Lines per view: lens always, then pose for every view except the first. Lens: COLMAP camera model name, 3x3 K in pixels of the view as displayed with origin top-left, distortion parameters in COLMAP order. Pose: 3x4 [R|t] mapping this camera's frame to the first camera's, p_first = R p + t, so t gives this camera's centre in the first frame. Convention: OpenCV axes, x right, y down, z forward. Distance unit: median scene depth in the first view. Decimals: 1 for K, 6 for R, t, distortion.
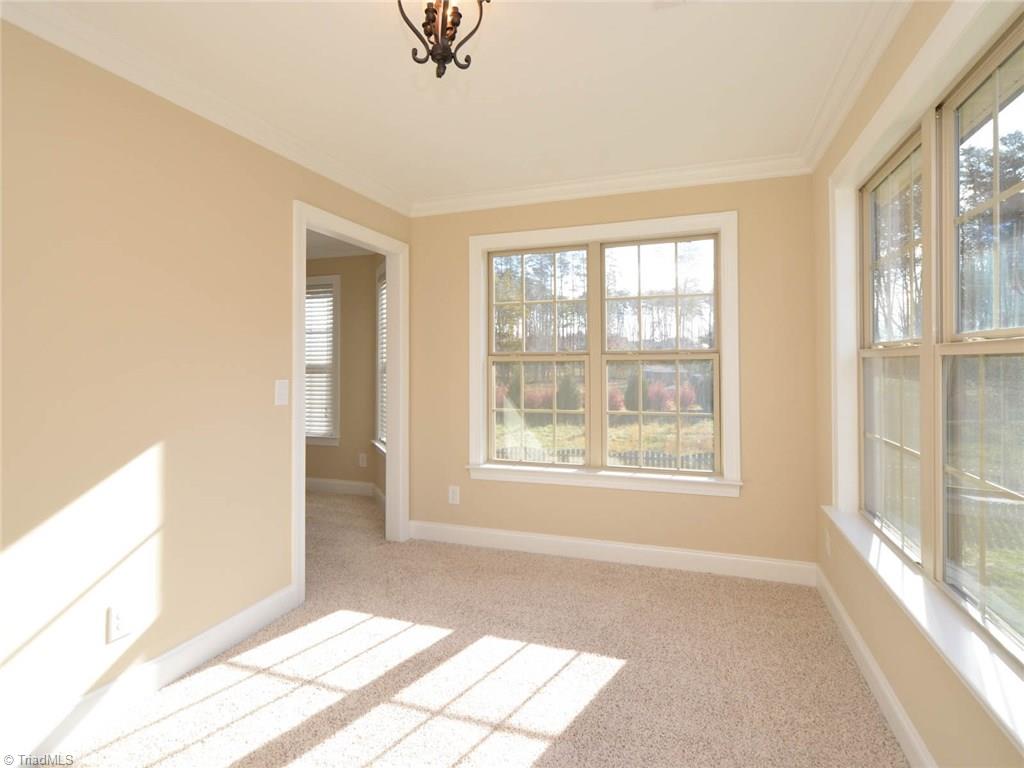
lens RADIAL K [[515.3, 0, 526.8], [0, 515.3, 364.1], [0, 0, 1]] dist [-0.002071, -0.000922]
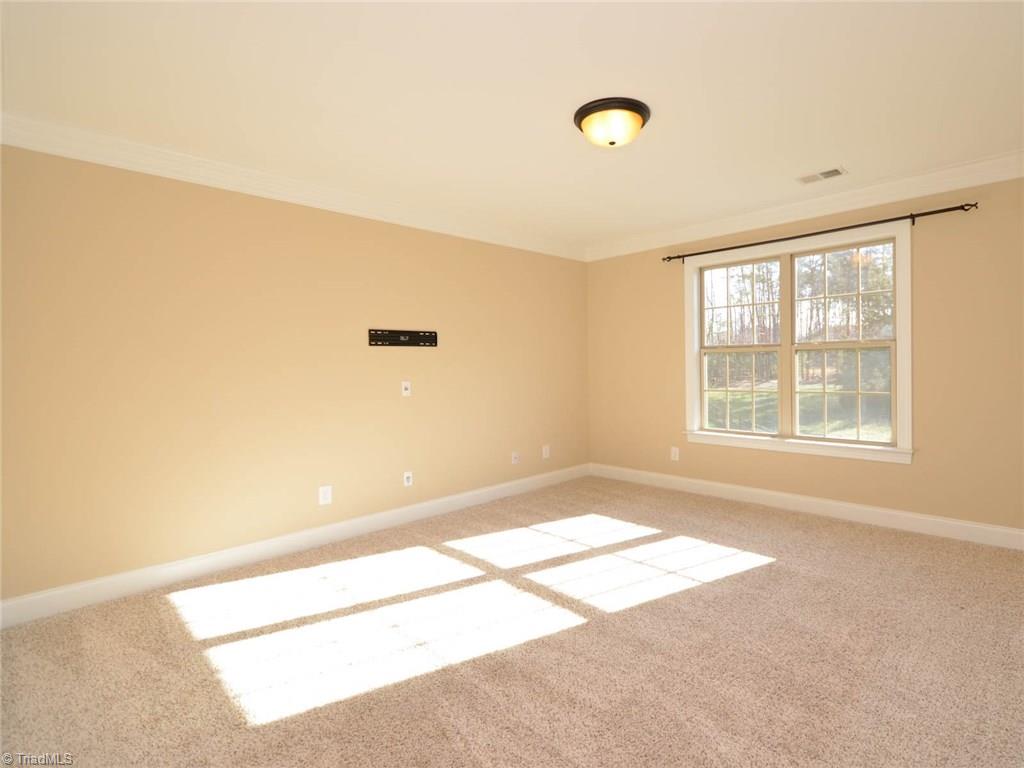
lens RADIAL K [[515.3, 0, 526.8], [0, 515.3, 364.1], [0, 0, 1]] dist [-0.002071, -0.000922]
pose [[0.877238, -0.005103, -0.480029, 0.177766], [0.013540, 0.999809, 0.014114, -0.000127], [0.479865, -0.018881, 0.877139, -0.377784]]
